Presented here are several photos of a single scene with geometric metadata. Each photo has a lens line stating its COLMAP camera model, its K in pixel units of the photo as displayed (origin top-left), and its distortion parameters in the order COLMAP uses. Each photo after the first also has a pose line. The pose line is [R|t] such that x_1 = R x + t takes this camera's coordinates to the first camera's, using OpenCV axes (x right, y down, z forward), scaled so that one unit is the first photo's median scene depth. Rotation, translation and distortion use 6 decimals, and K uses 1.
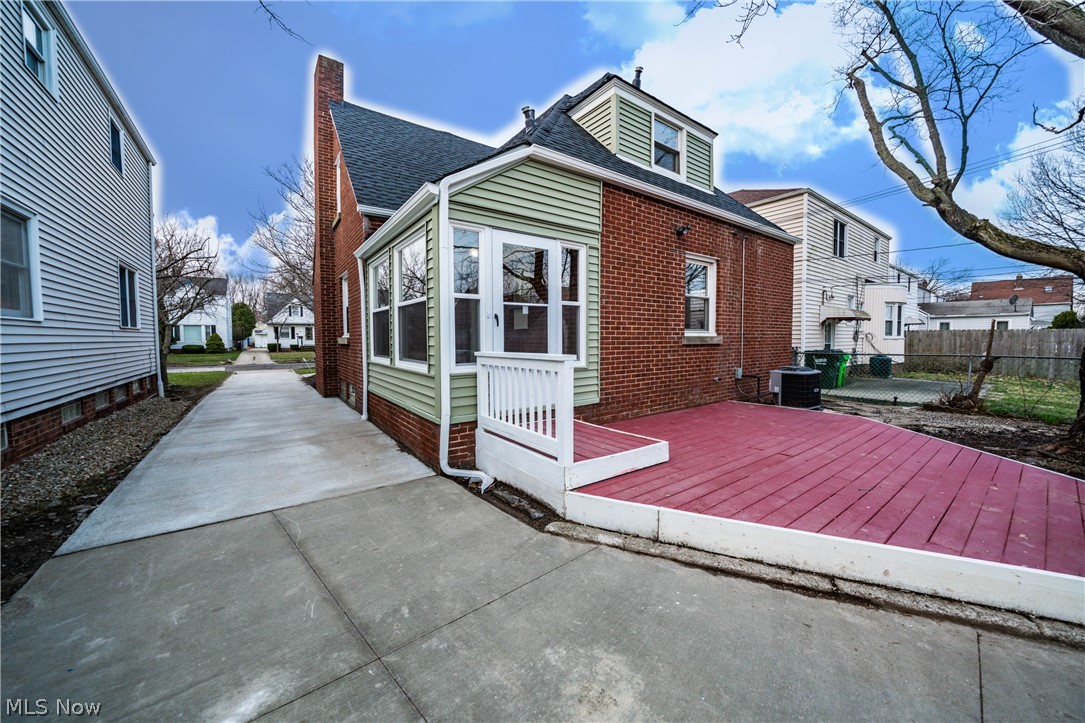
lens RADIAL K [[384.0, 0, 536.1], [0, 384.0, 358.1], [0, 0, 1]] dist [-0.030844, 0.003789]
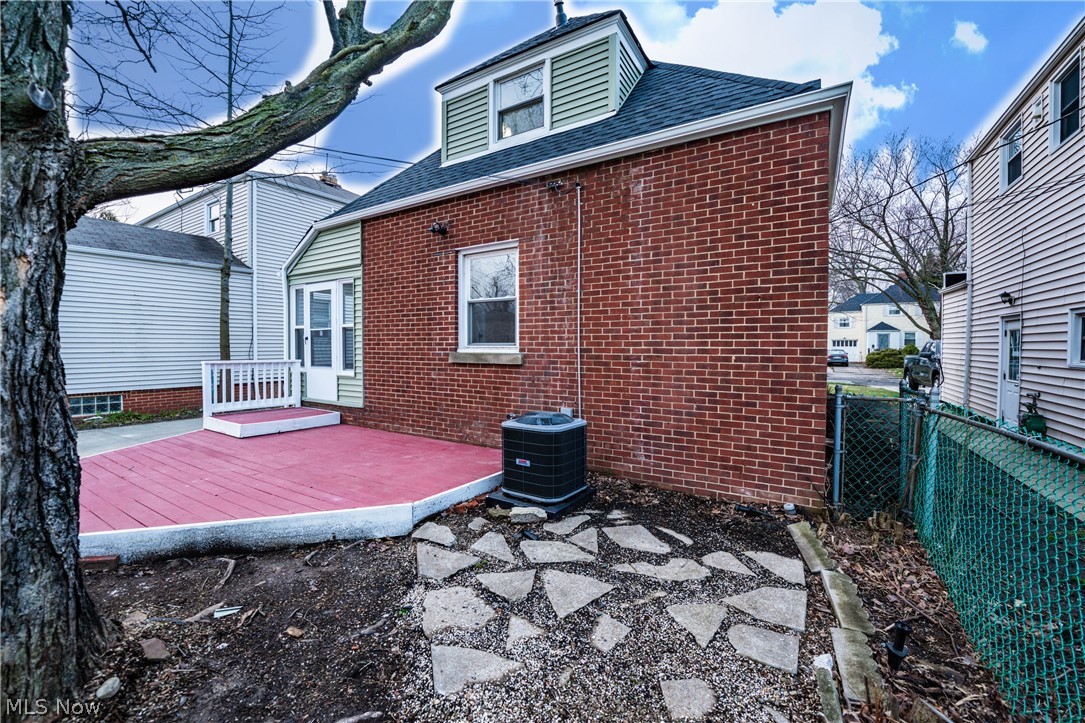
lens RADIAL K [[424.4, 0, 539.6], [0, 424.4, 357.3], [0, 0, 1]] dist [-0.022182, -0.000048]
pose [[0.400210, 0.028848, -0.915969, 1.411979], [-0.050770, 0.998667, 0.009269, -0.070757], [0.915016, 0.042794, 0.401141, 0.878693]]
